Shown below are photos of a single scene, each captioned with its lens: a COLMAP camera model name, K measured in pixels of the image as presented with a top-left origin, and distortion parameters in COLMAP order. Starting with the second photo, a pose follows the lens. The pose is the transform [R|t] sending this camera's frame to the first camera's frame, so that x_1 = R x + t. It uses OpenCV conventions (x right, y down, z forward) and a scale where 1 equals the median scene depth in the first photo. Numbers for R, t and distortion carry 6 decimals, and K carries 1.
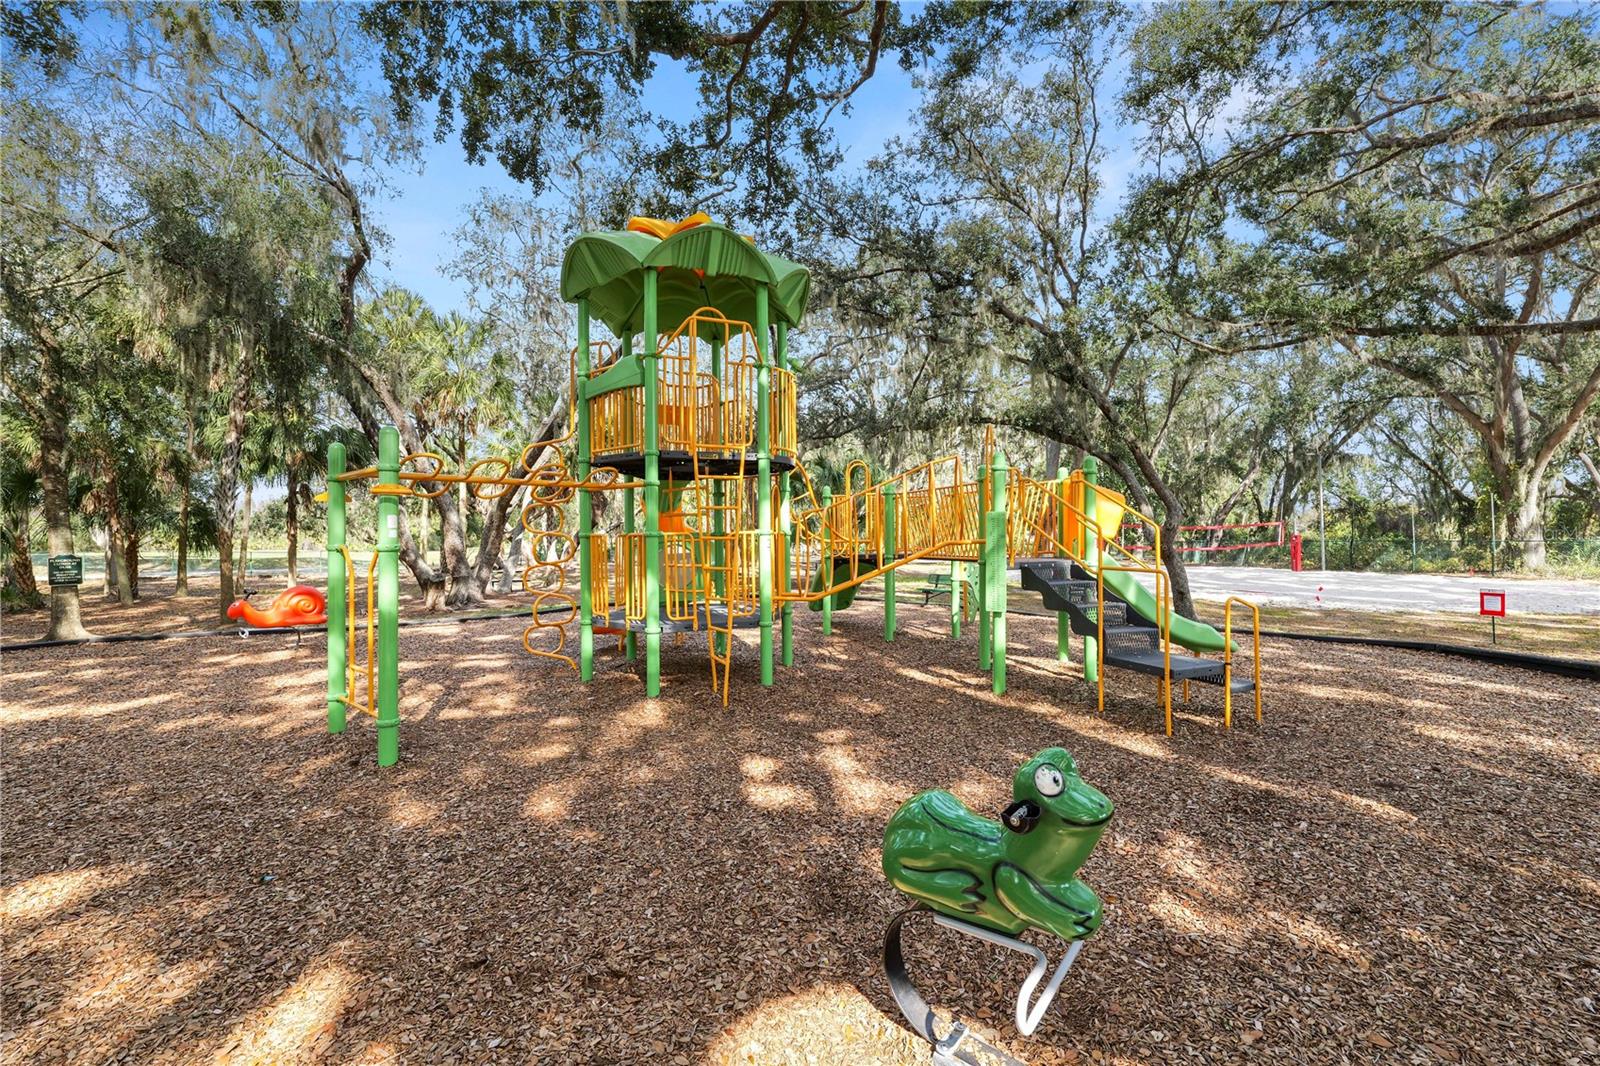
lens RADIAL K [[644.3, 0, 804.9], [0, 644.3, 526.2], [0, 0, 1]] dist [-0.003027, -0.000514]
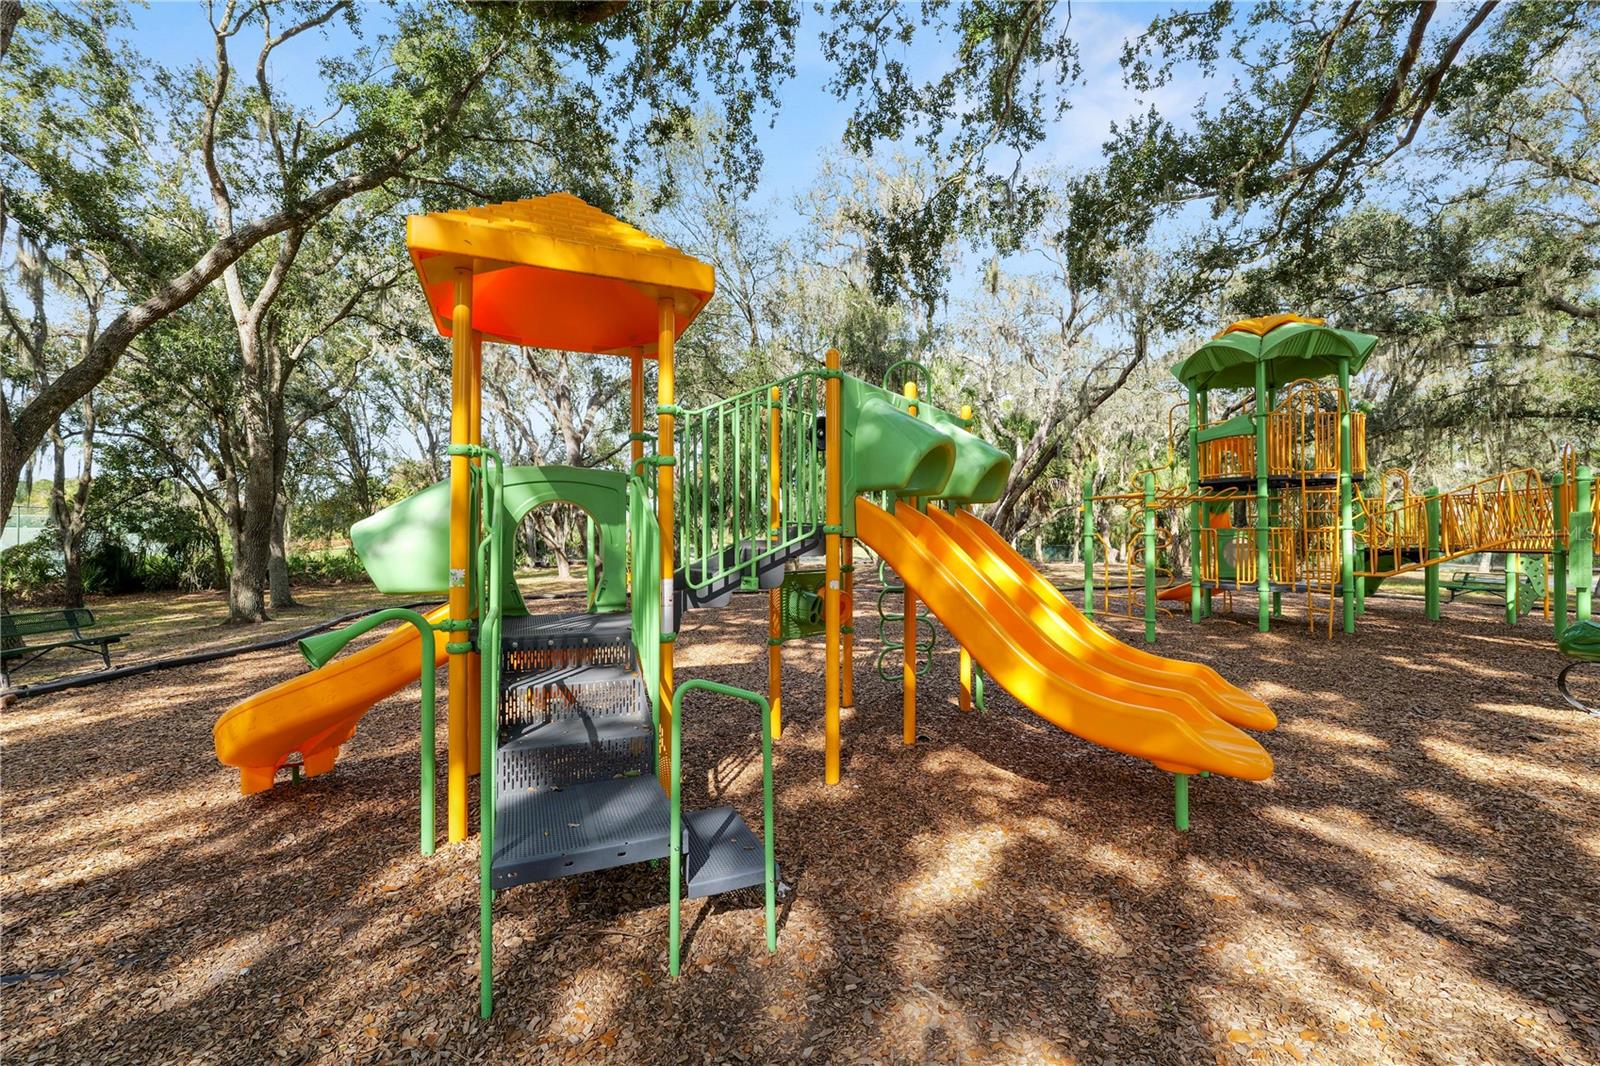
lens RADIAL K [[644.3, 0, 804.9], [0, 644.3, 526.2], [0, 0, 1]] dist [-0.003027, -0.000514]
pose [[0.857327, -0.001300, -0.514770, -0.265748], [0.000325, 0.999998, -0.001984, 0.006086], [0.514772, 0.001534, 0.857326, -0.640877]]
